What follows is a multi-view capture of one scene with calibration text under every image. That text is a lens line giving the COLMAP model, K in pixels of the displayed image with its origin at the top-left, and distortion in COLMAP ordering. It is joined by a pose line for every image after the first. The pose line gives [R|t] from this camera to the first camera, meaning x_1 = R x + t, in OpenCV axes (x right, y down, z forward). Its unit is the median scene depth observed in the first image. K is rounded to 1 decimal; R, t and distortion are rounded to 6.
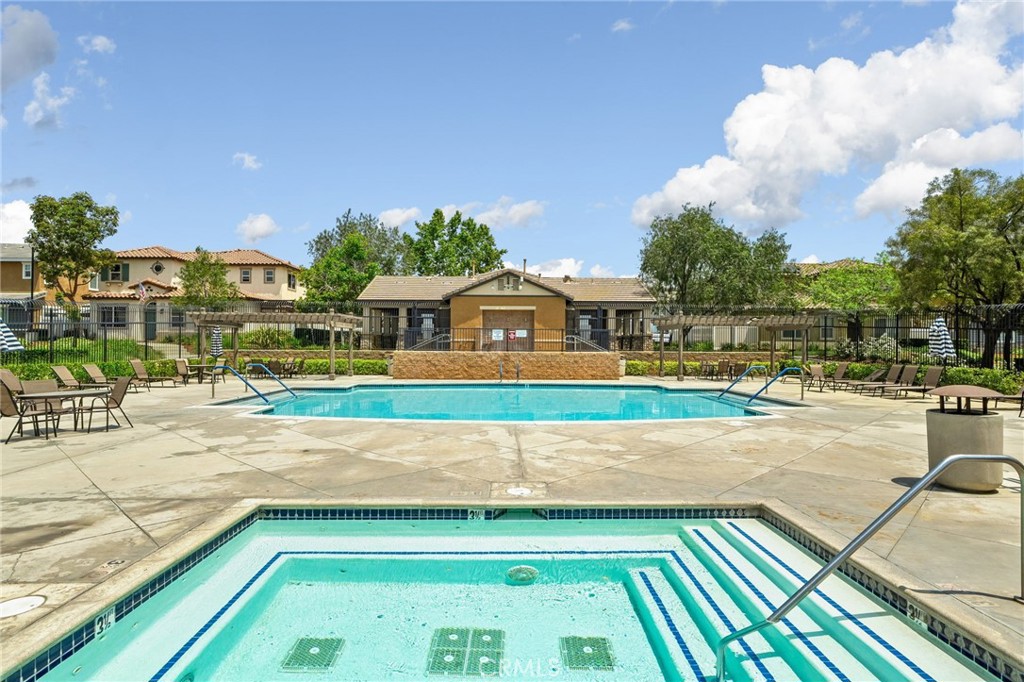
lens RADIAL K [[459.3, 0, 513.0], [0, 459.3, 333.9], [0, 0, 1]] dist [0.004699, 0.000877]
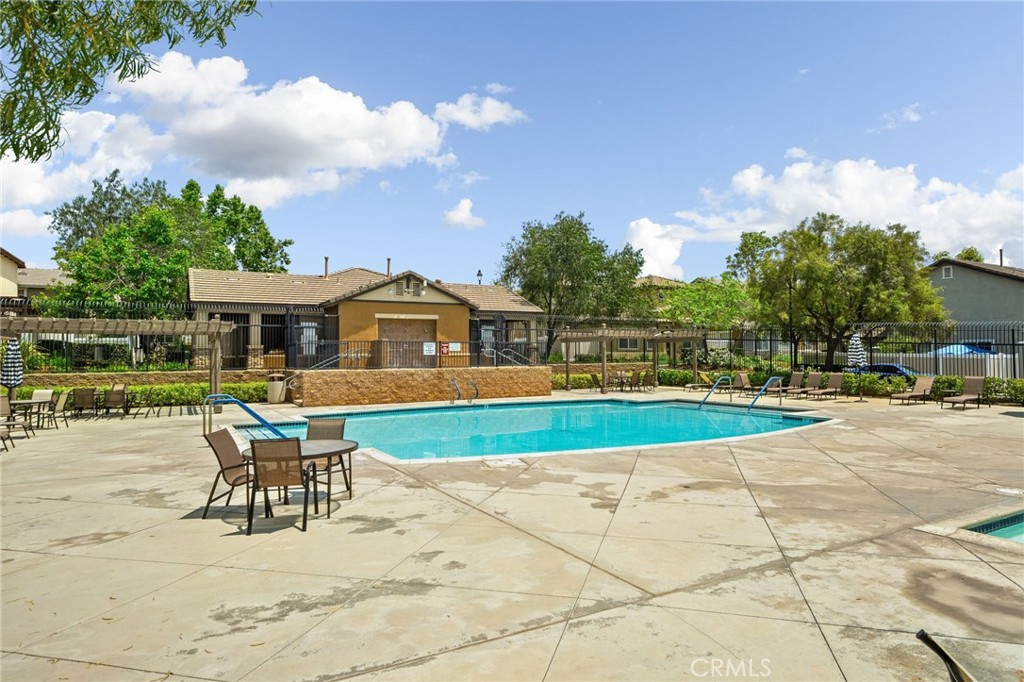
lens RADIAL K [[523.4, 0, 504.2], [0, 523.4, 340.8], [0, 0, 1]] dist [0.002303, 0.000135]
pose [[0.908870, -0.001348, 0.417077, -0.255145], [0.004330, 0.999971, -0.006205, -0.004964], [-0.417057, 0.007446, 0.908850, 0.048417]]
